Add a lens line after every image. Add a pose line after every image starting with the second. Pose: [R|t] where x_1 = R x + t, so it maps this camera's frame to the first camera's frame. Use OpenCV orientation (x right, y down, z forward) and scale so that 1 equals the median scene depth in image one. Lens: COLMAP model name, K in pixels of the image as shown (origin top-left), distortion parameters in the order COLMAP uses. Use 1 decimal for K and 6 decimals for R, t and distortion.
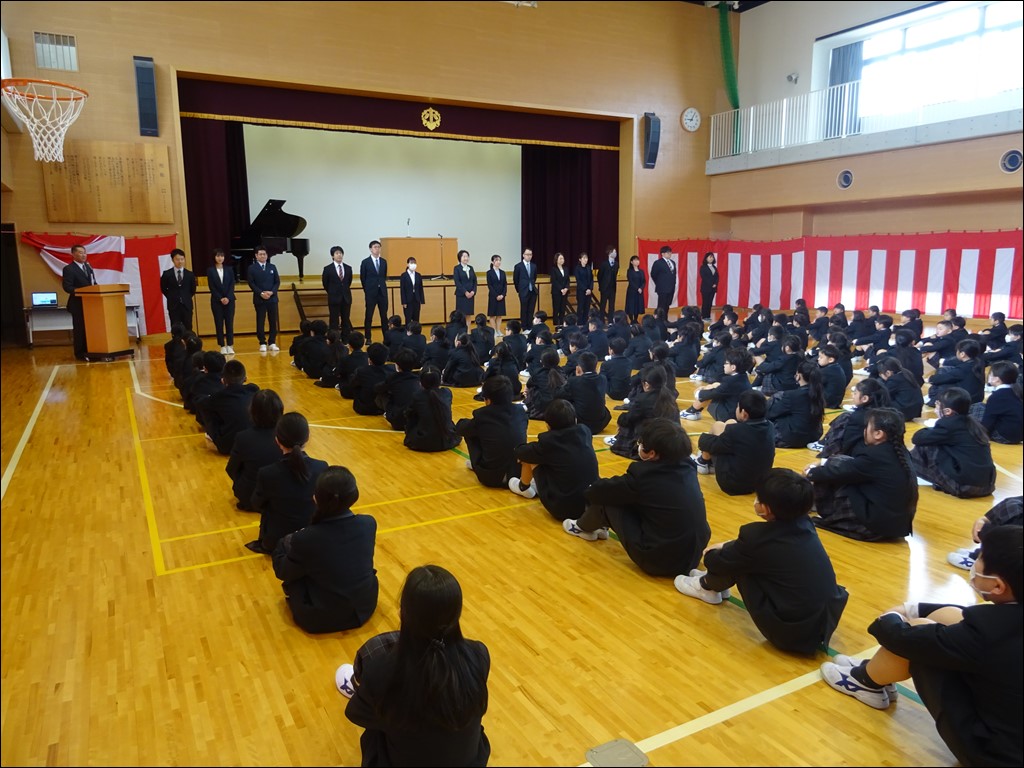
lens RADIAL K [[737.3, 0, 512.0], [0, 737.3, 384.0], [0, 0, 1]] dist [0.002634, -0.002496]
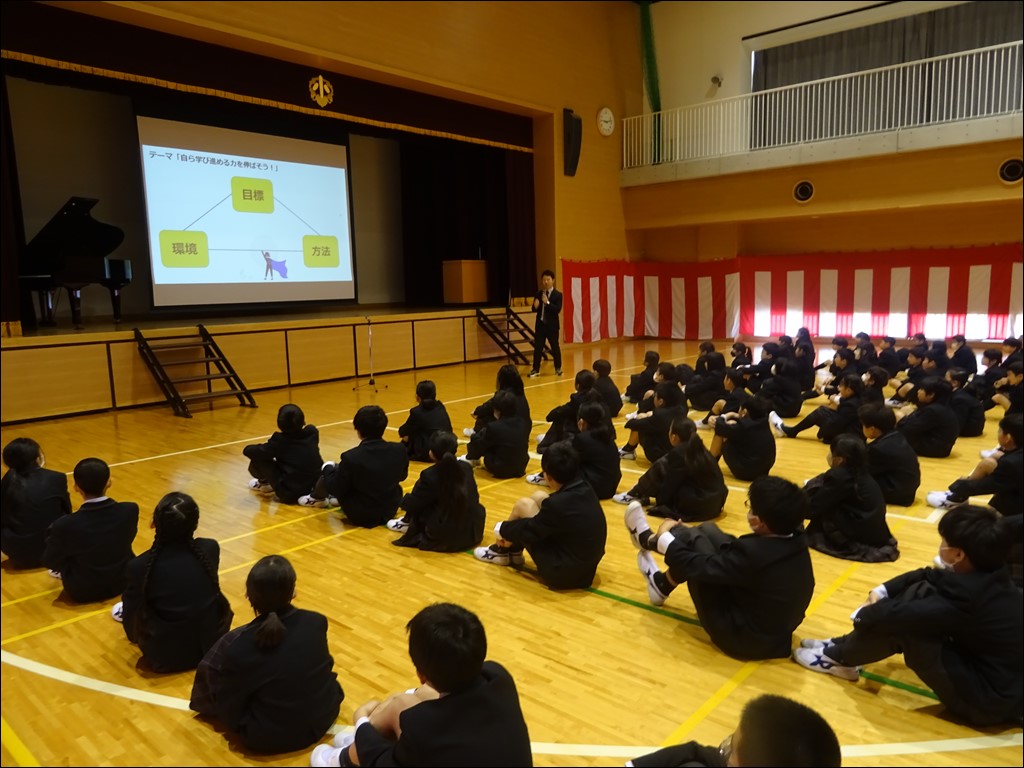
lens RADIAL K [[737.3, 0, 512.0], [0, 737.3, 384.0], [0, 0, 1]] dist [0.002634, -0.002496]
pose [[0.941680, -0.060476, 0.331030, -0.188052], [0.074145, 0.996831, -0.028807, -0.044737], [-0.328239, 0.051671, 0.943180, 0.284448]]
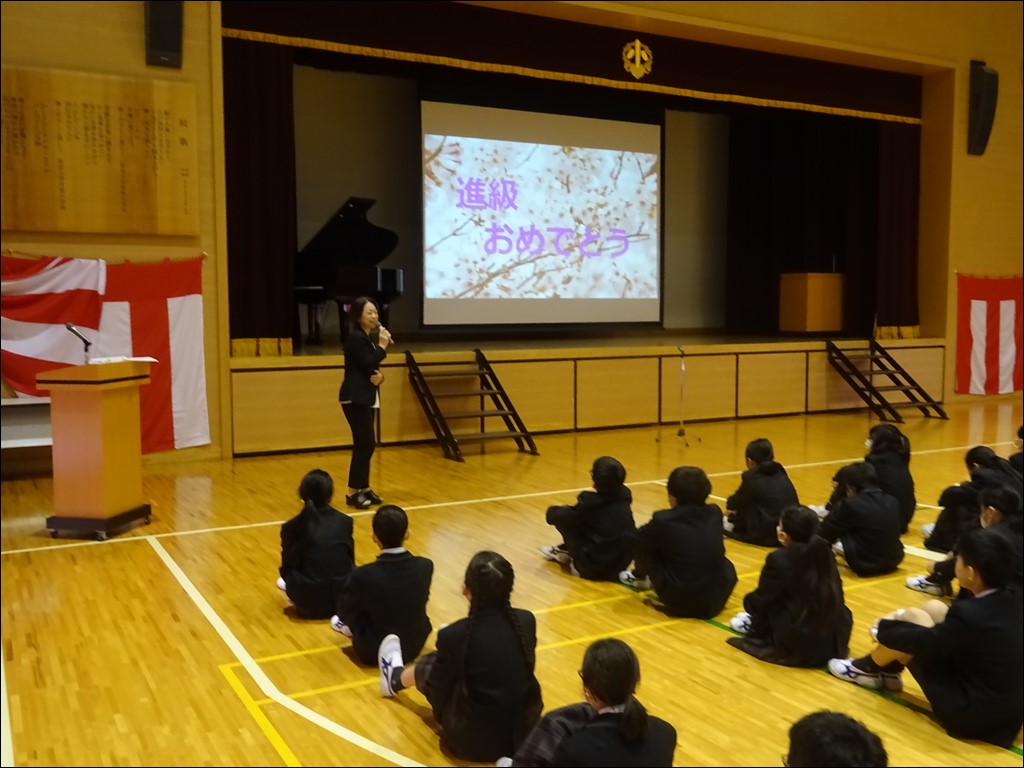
lens RADIAL K [[993.9, 0, 512.0], [0, 993.9, 384.0], [0, 0, 1]] dist [0.006359, -0.006779]
pose [[0.999985, 0.005371, -0.000403, -0.202082], [-0.005386, 0.995811, -0.091280, -0.045225], [-0.000089, 0.091281, 0.995825, 0.271658]]
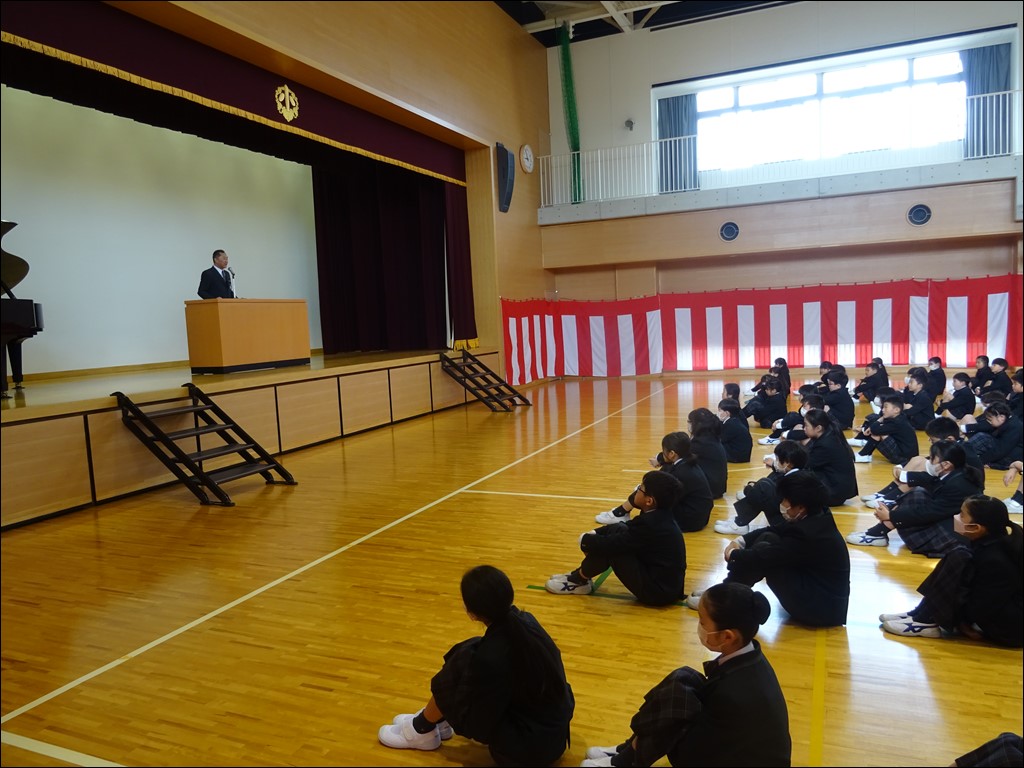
lens RADIAL K [[737.3, 0, 512.0], [0, 737.3, 384.0], [0, 0, 1]] dist [0.002634, -0.002496]
pose [[0.793125, -0.081700, 0.603555, -0.344738], [0.141998, 0.988458, -0.052794, -0.074937], [-0.592275, 0.127576, 0.795572, 0.440016]]
